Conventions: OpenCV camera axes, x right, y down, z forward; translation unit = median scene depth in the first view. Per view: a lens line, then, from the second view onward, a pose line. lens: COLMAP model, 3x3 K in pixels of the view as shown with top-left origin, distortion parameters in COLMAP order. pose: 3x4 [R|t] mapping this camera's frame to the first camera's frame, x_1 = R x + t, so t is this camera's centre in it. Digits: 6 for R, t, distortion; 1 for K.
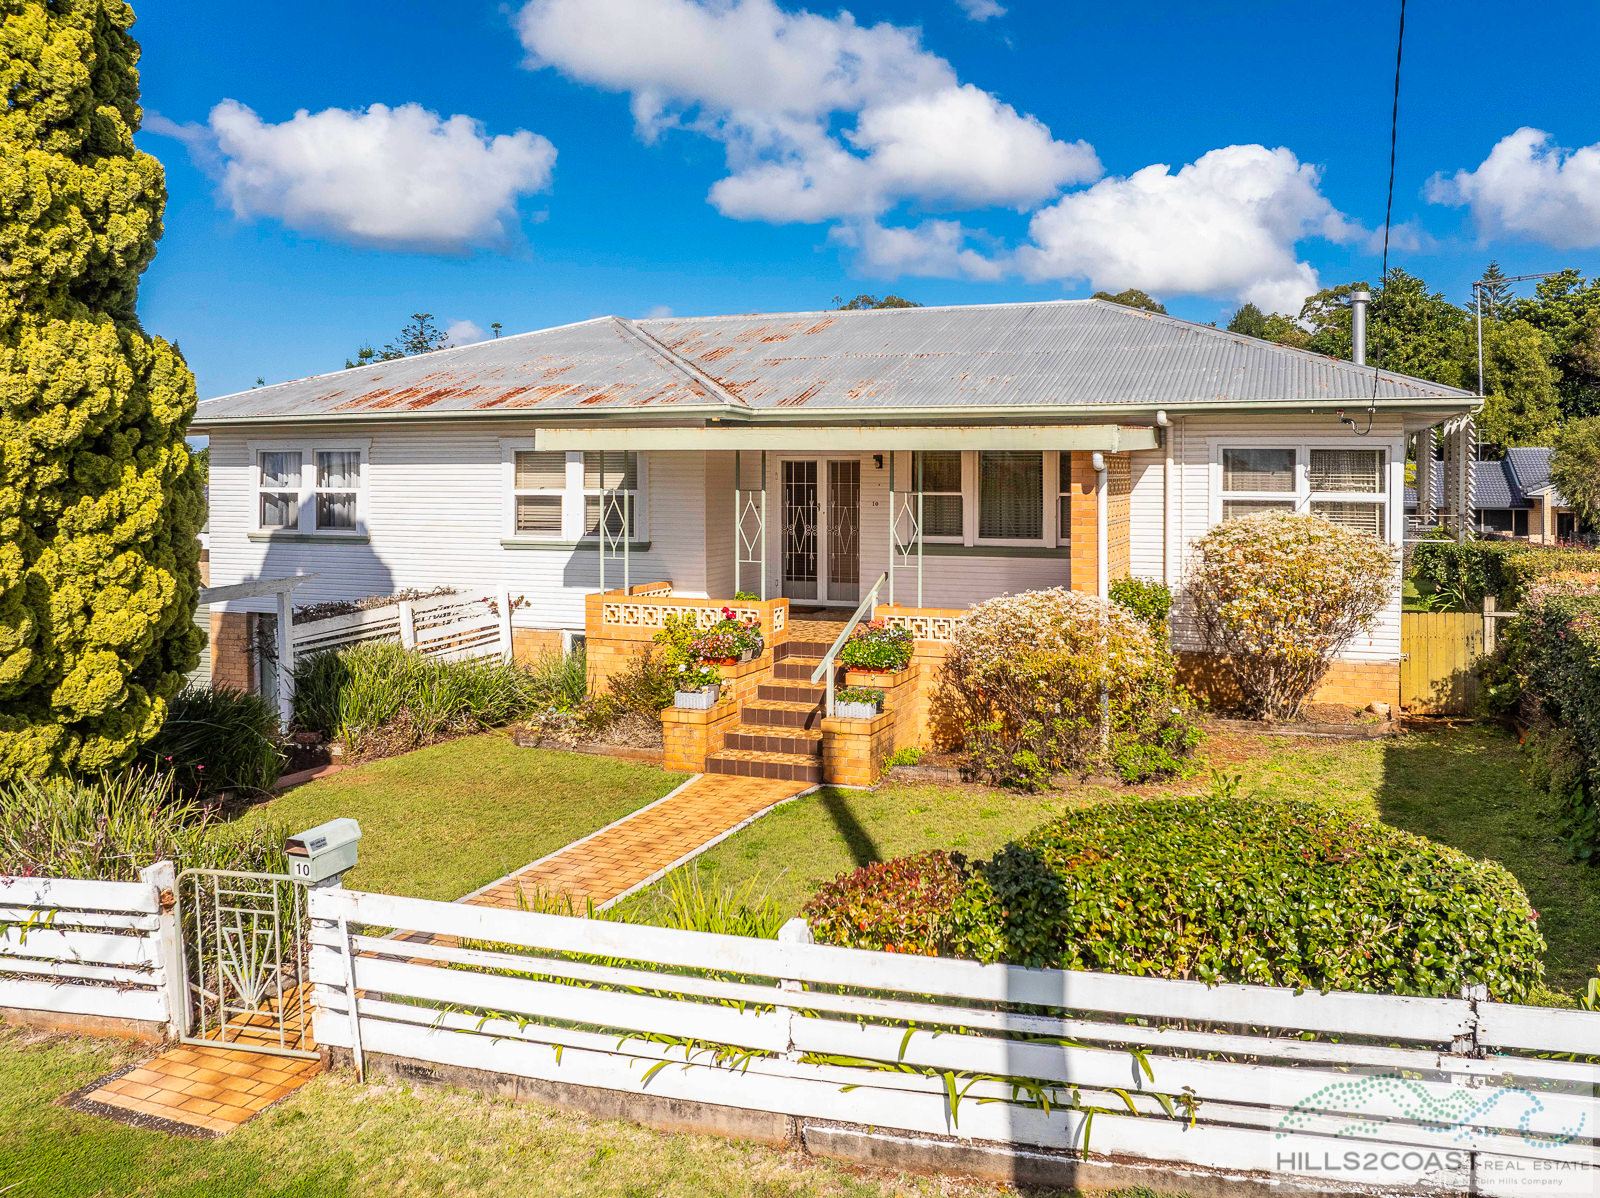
lens RADIAL K [[1439.4, 0, 802.6], [0, 1439.4, 558.9], [0, 0, 1]] dist [-0.050481, -0.101063]
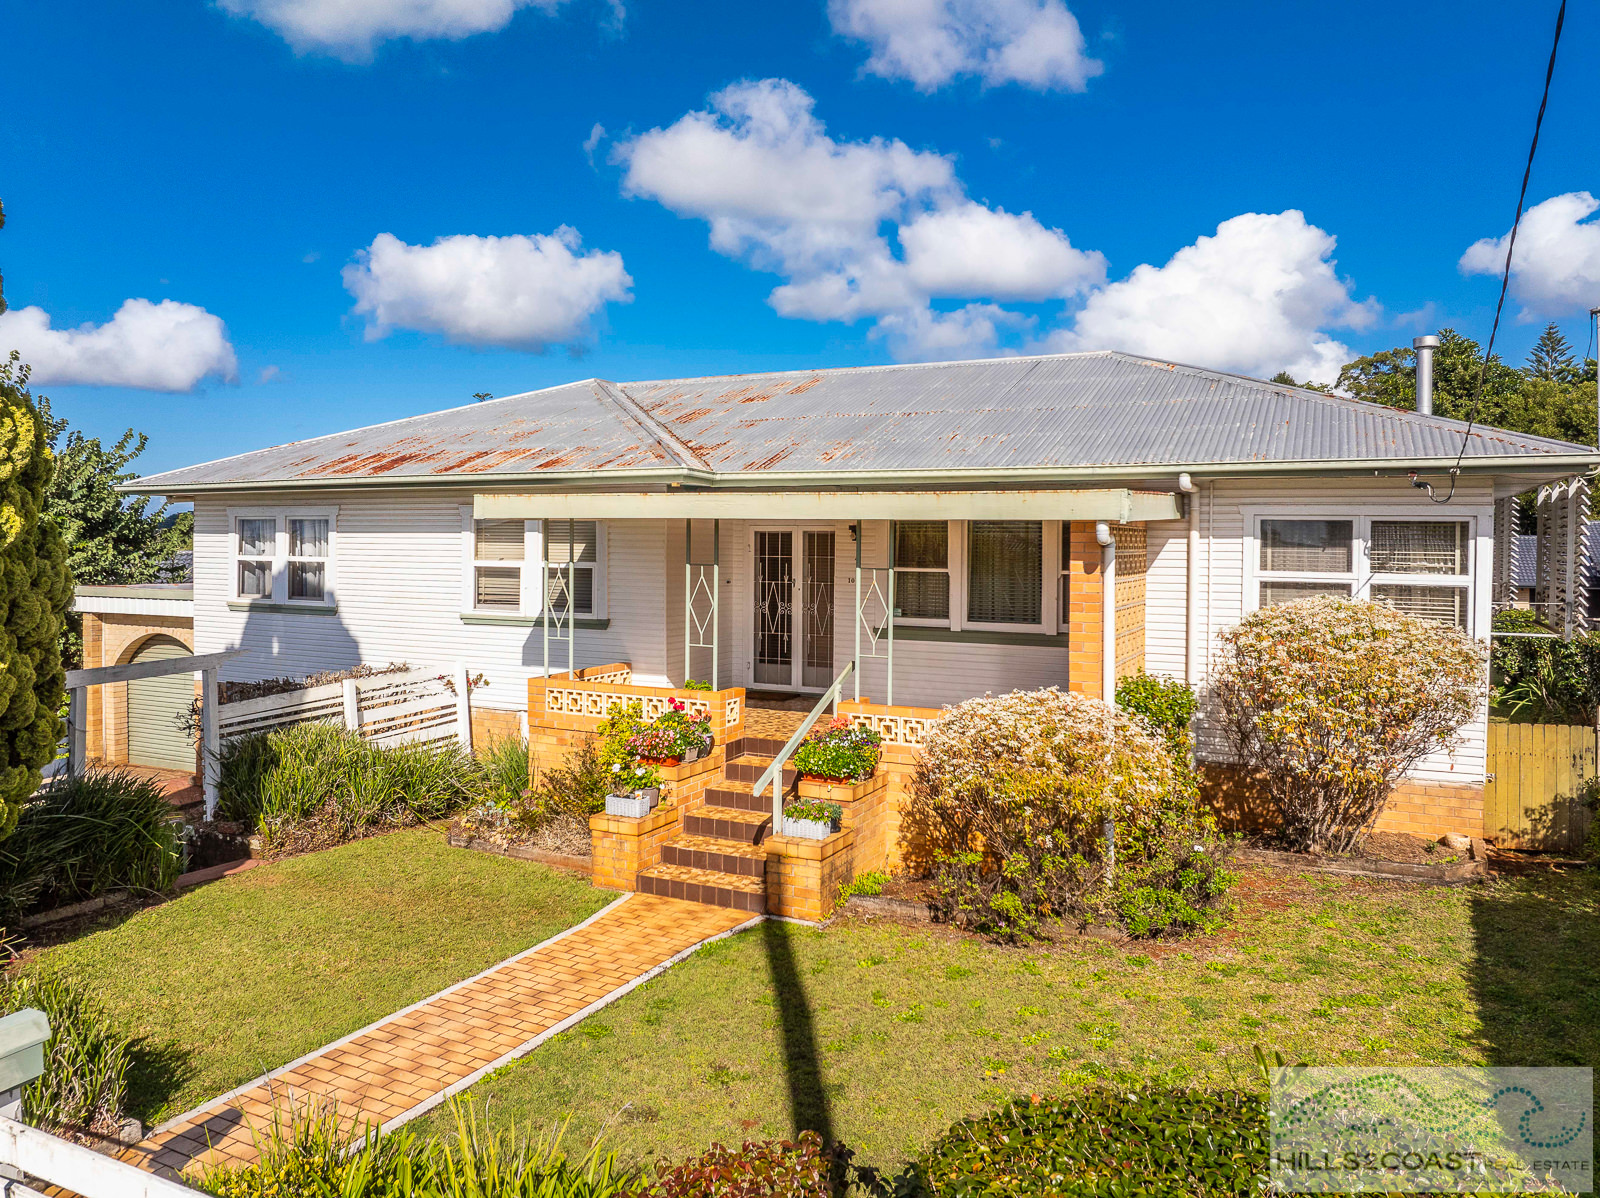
lens RADIAL K [[1190.1, 0, 759.5], [0, 1190.1, 596.2], [0, 0, 1]] dist [-0.051320, -0.000691]
pose [[0.994472, 0.011057, -0.104419, 0.072915], [-0.012479, 0.999838, -0.012969, -0.019067], [0.104258, 0.014201, 0.994449, 0.276480]]
